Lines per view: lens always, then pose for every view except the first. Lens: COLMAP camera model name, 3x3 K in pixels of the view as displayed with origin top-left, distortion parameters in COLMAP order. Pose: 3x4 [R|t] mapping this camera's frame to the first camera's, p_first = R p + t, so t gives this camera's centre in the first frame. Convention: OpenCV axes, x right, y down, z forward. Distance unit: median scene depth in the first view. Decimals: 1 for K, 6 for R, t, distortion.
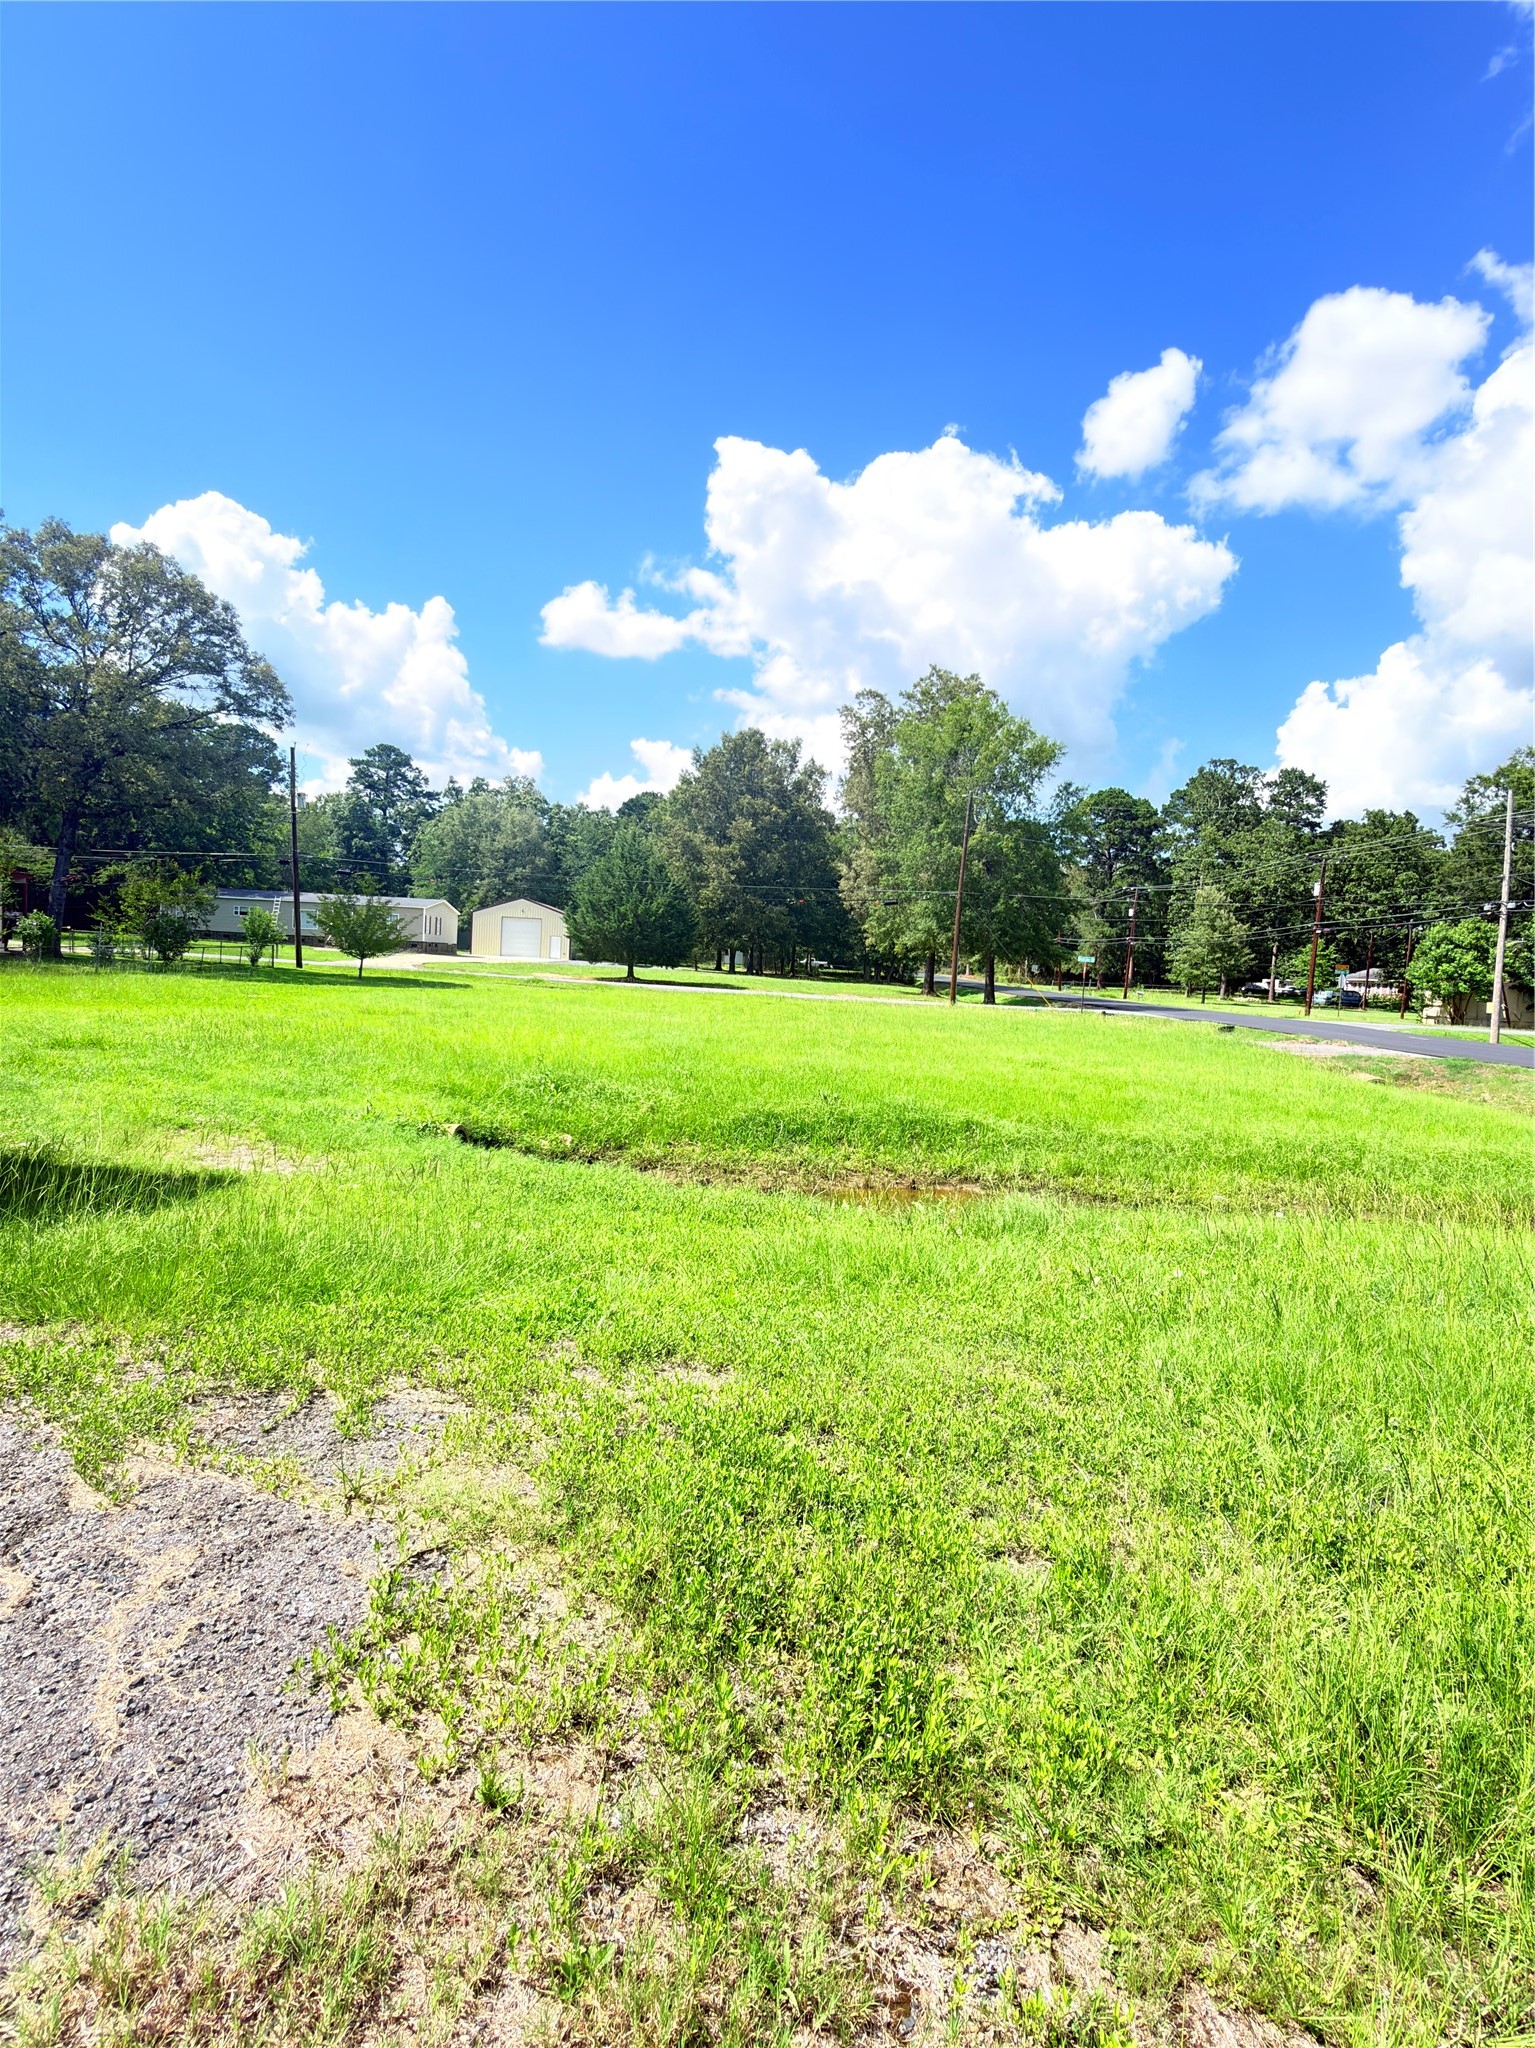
lens RADIAL K [[1022.2, 0, 764.1], [0, 1022.2, 1024.0], [0, 0, 1]] dist [-0.003092, -0.000273]
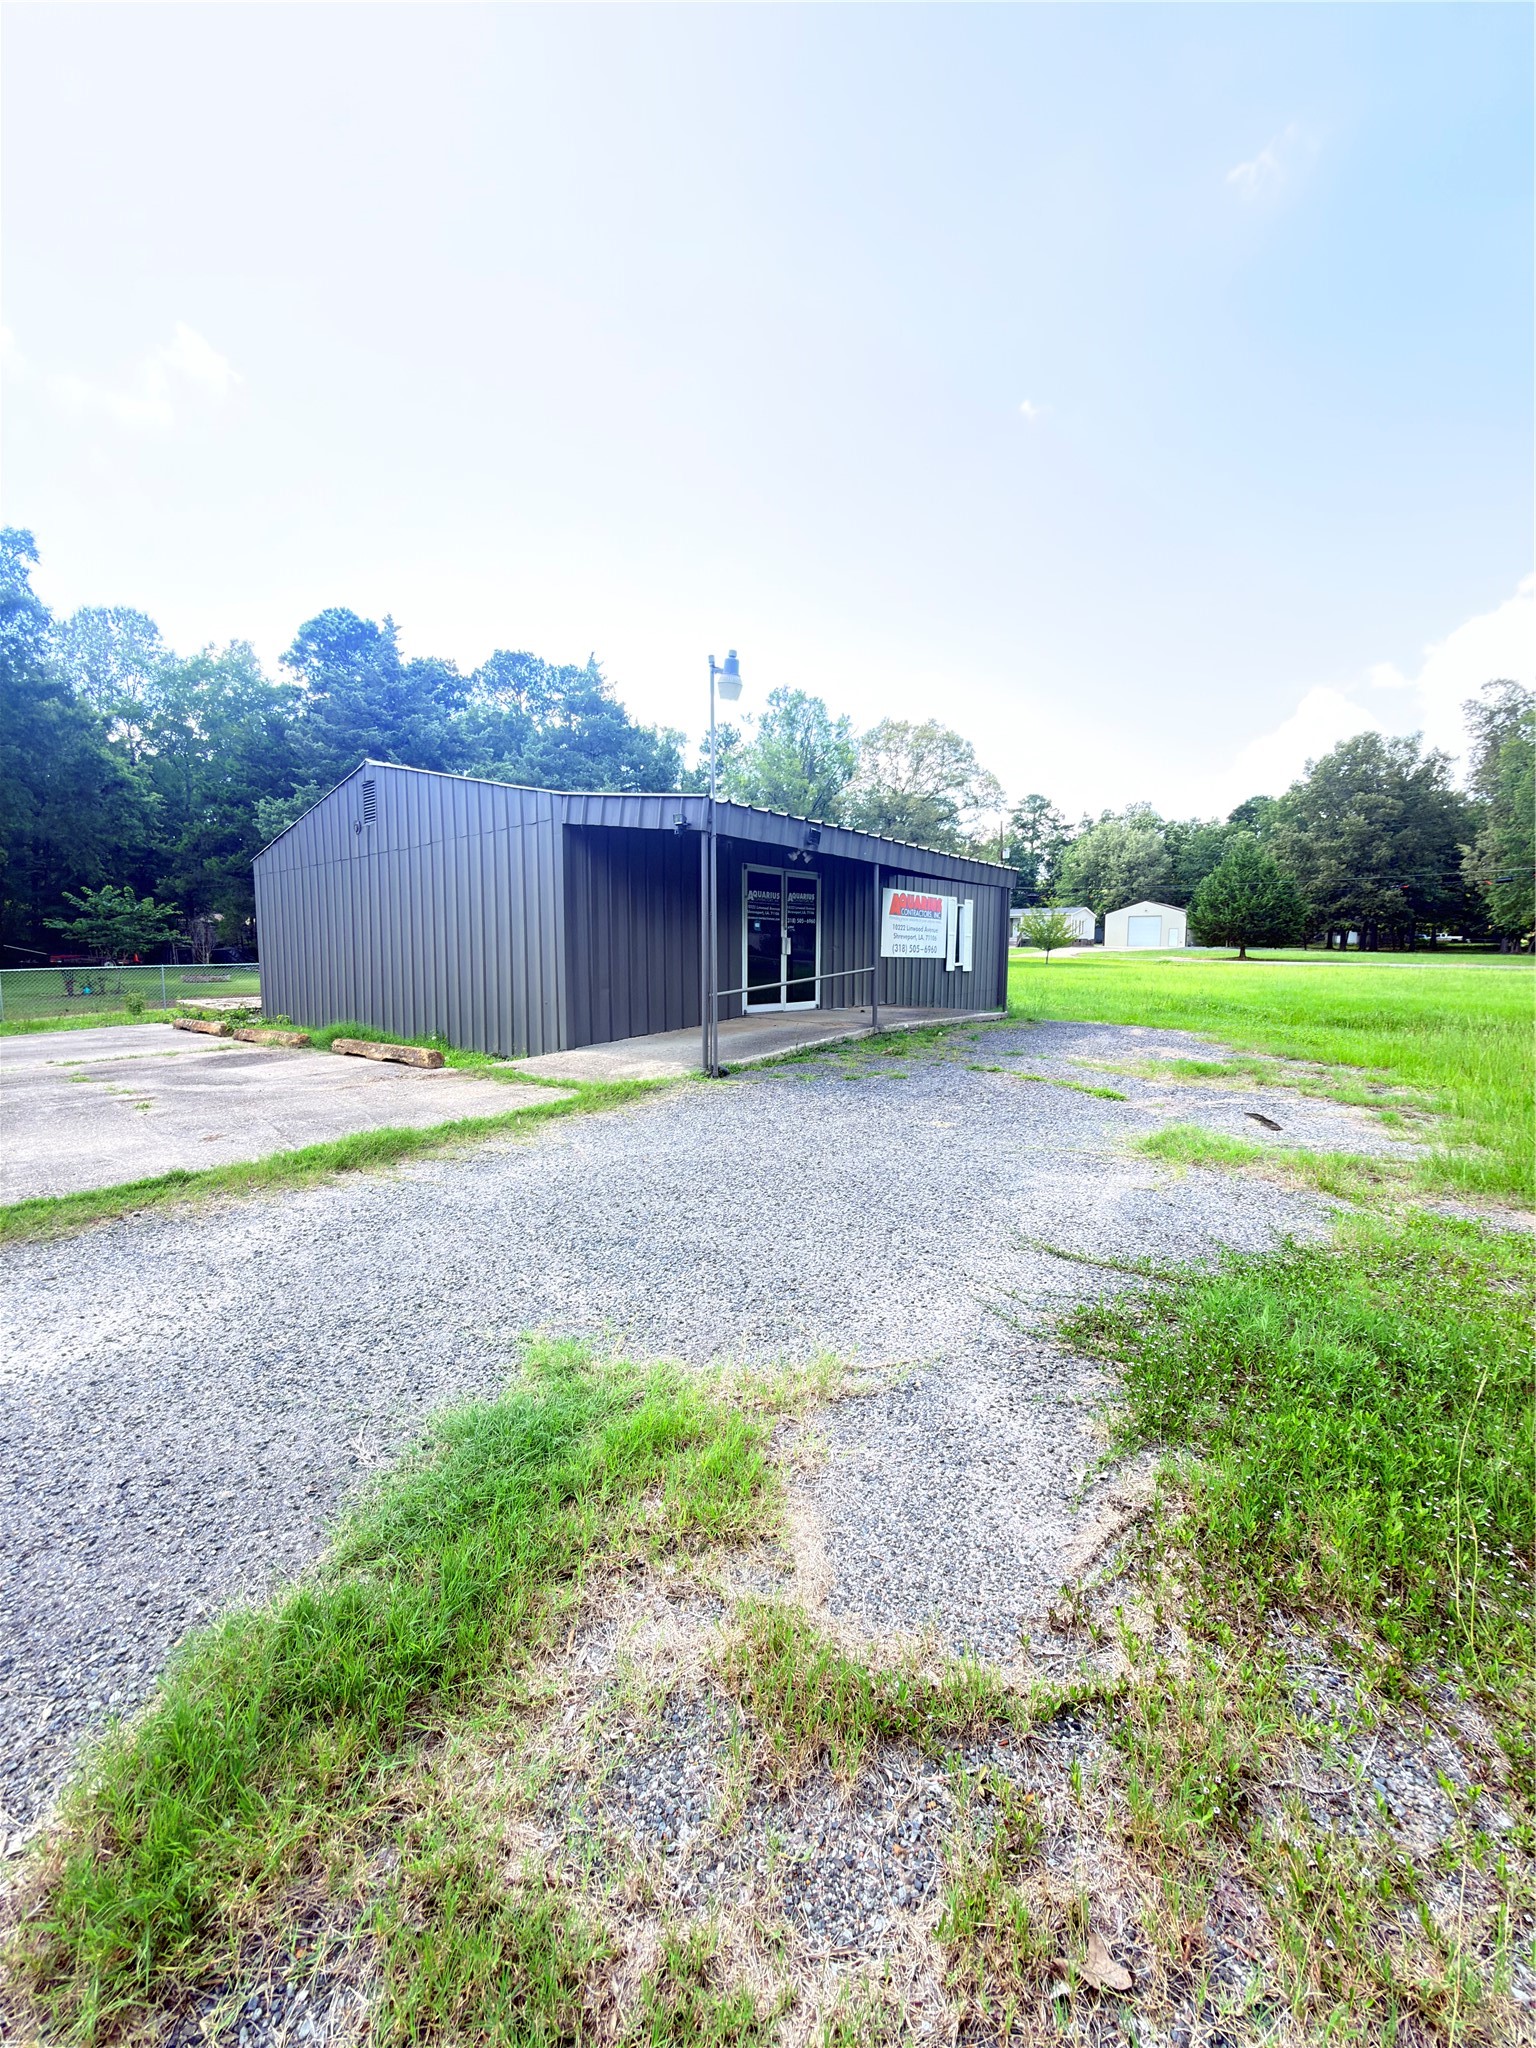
lens RADIAL K [[812.3, 0, 771.1], [0, 812.3, 1022.3], [0, 0, 1]] dist [0.002558, -0.000263]
pose [[0.795275, 0.004754, -0.606231, 0.011437], [0.008392, 0.999787, 0.018848, 0.007911], [0.606191, -0.020077, 0.795065, -0.112571]]
